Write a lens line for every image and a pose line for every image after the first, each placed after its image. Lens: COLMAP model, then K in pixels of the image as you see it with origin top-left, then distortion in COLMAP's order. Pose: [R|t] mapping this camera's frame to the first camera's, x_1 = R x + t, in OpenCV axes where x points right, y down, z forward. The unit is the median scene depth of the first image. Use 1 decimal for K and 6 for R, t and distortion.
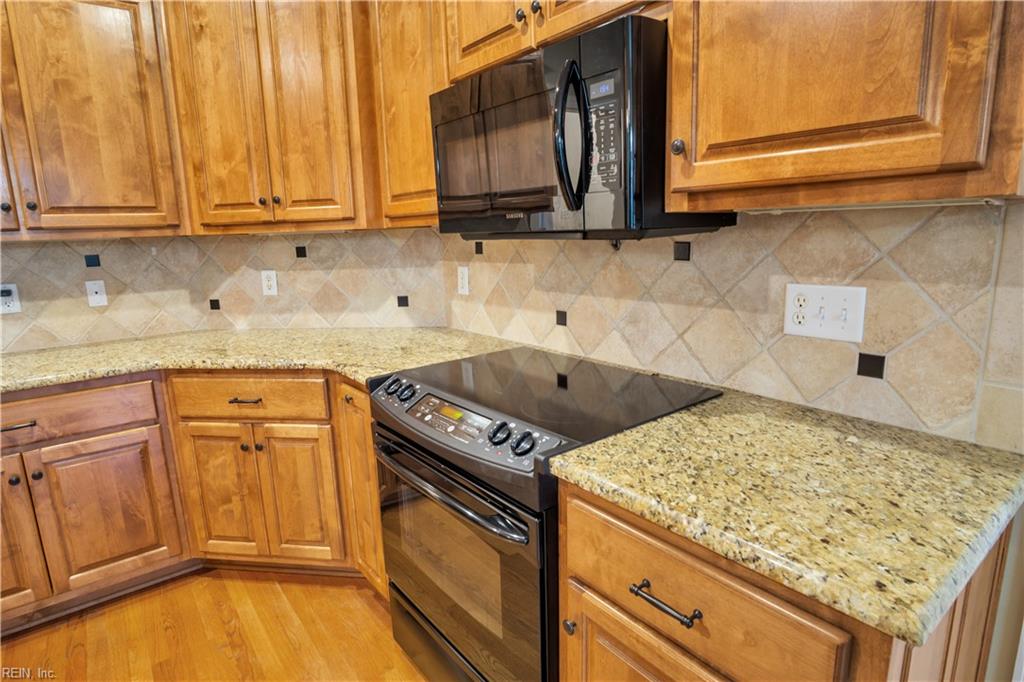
lens RADIAL K [[546.9, 0, 510.9], [0, 546.9, 335.8], [0, 0, 1]] dist [-0.026113, 0.000721]
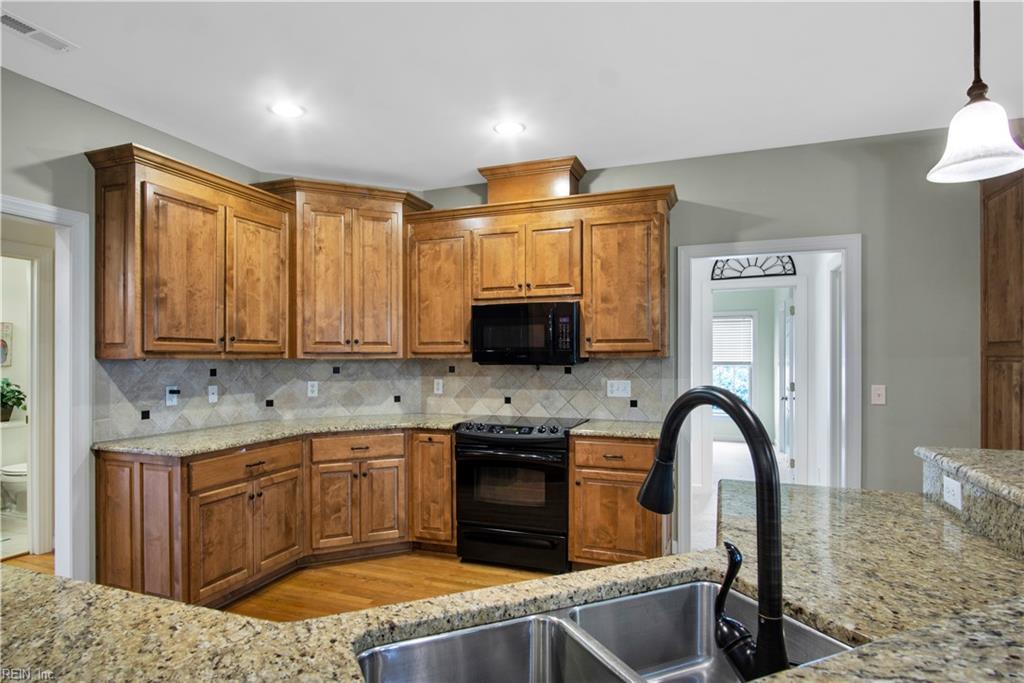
lens RADIAL K [[546.5, 0, 510.1], [0, 546.5, 354.4], [0, 0, 1]] dist [-0.020713, 0.000567]
pose [[0.851329, 0.031001, 0.523716, -0.980947], [0.076256, 0.980339, -0.181989, 0.173886], [-0.519061, 0.194869, 0.832227, -0.820251]]
